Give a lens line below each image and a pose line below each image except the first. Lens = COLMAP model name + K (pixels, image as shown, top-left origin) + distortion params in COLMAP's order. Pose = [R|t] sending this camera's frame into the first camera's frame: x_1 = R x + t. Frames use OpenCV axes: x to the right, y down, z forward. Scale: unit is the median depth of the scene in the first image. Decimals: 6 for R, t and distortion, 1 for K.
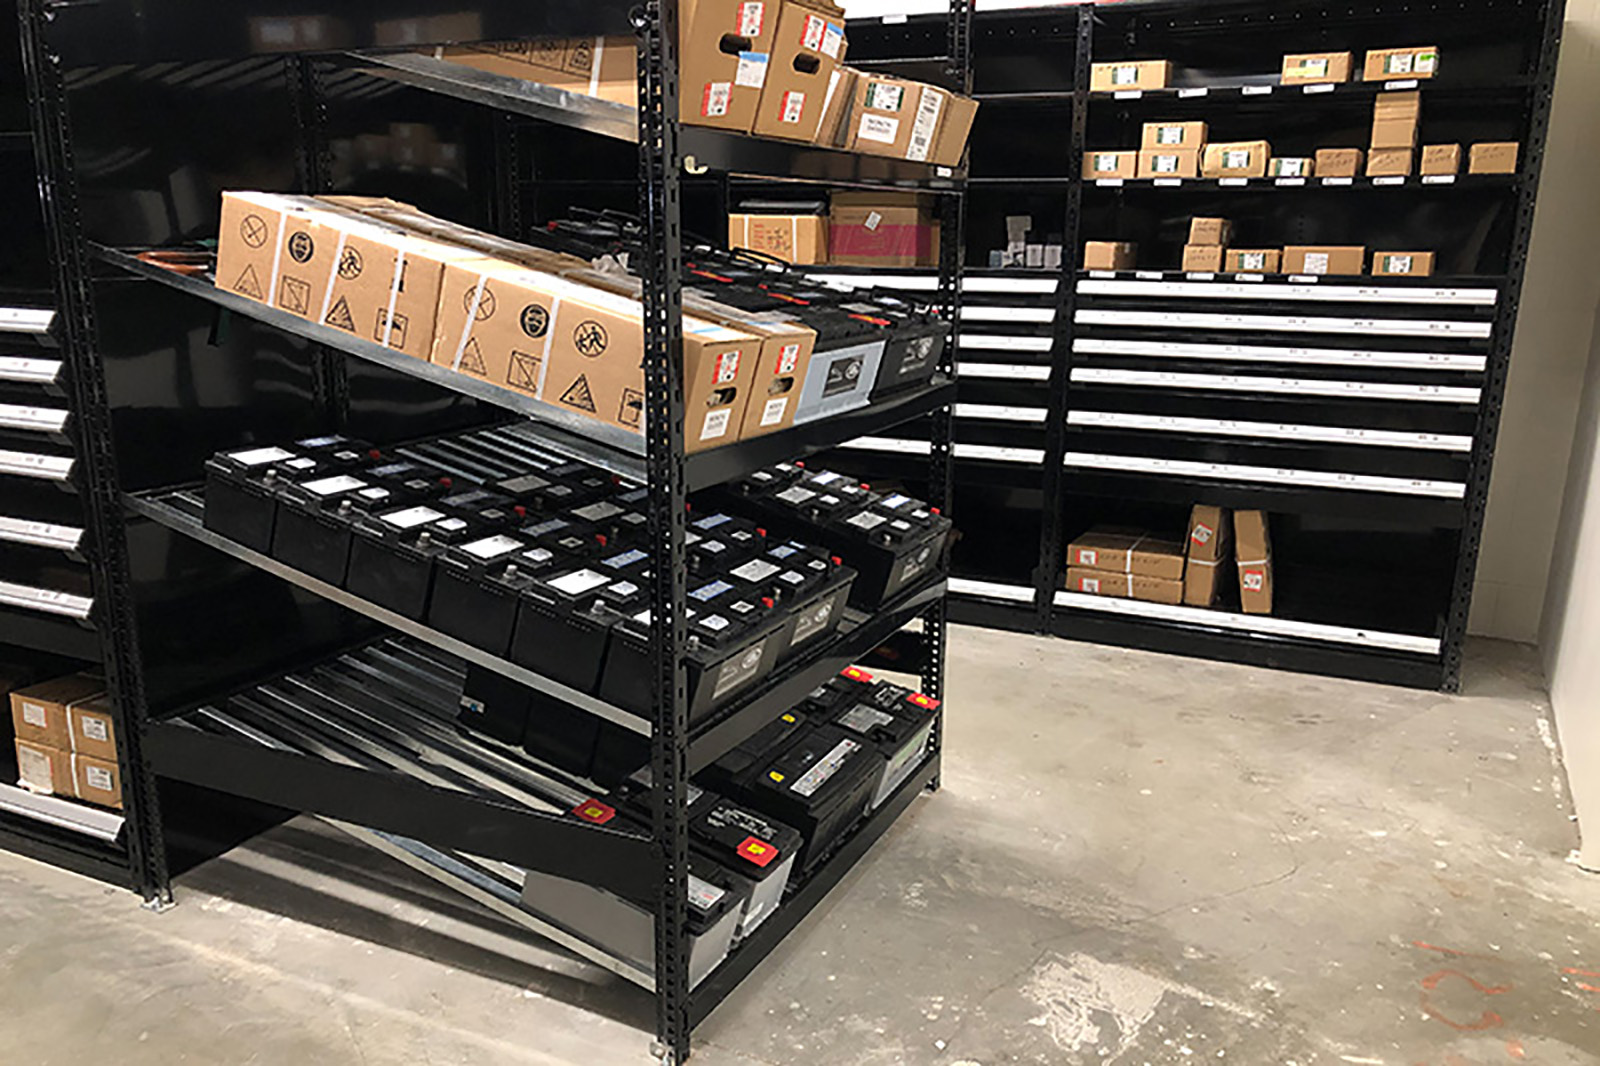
lens RADIAL K [[1333.4, 0, 756.0], [0, 1333.4, 623.2], [0, 0, 1]] dist [0.107404, -0.203486]
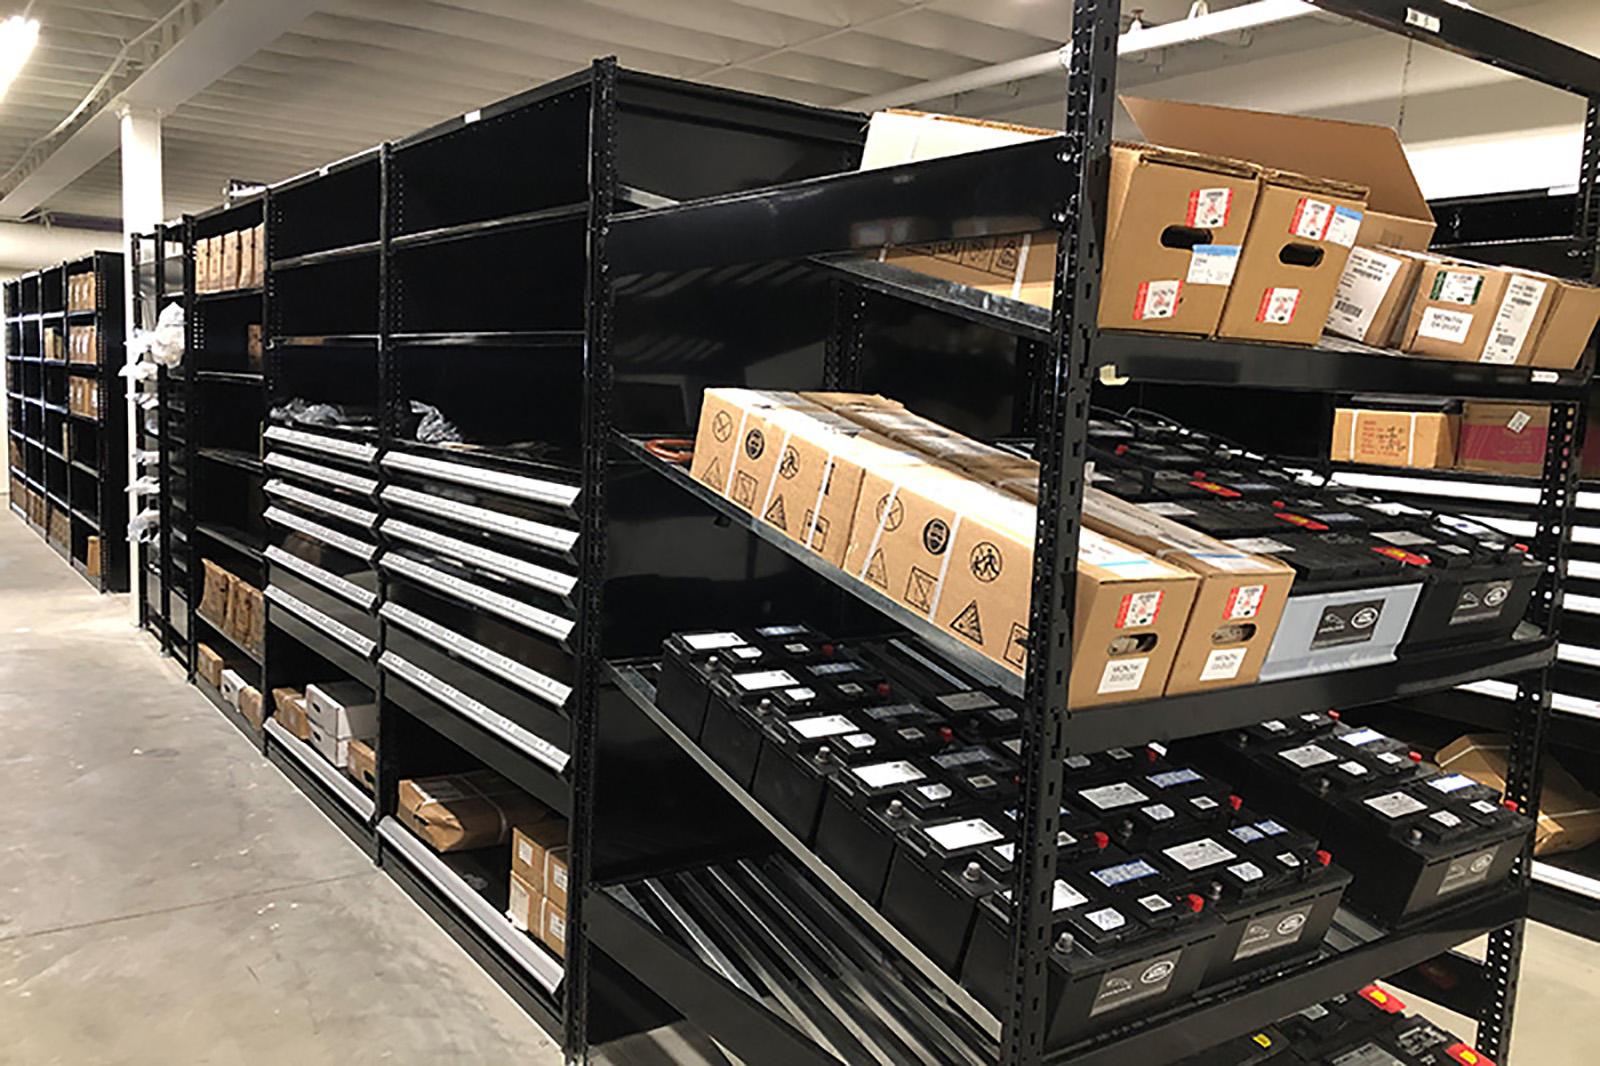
lens RADIAL K [[1311.3, 0, 799.4], [0, 1311.3, 570.3], [0, 0, 1]] dist [0.095655, -0.118566]
pose [[0.884010, 0.088015, -0.459108, 0.147293], [-0.158090, 0.980537, -0.116424, -0.080917], [0.439925, 0.175500, 0.880719, 0.180649]]
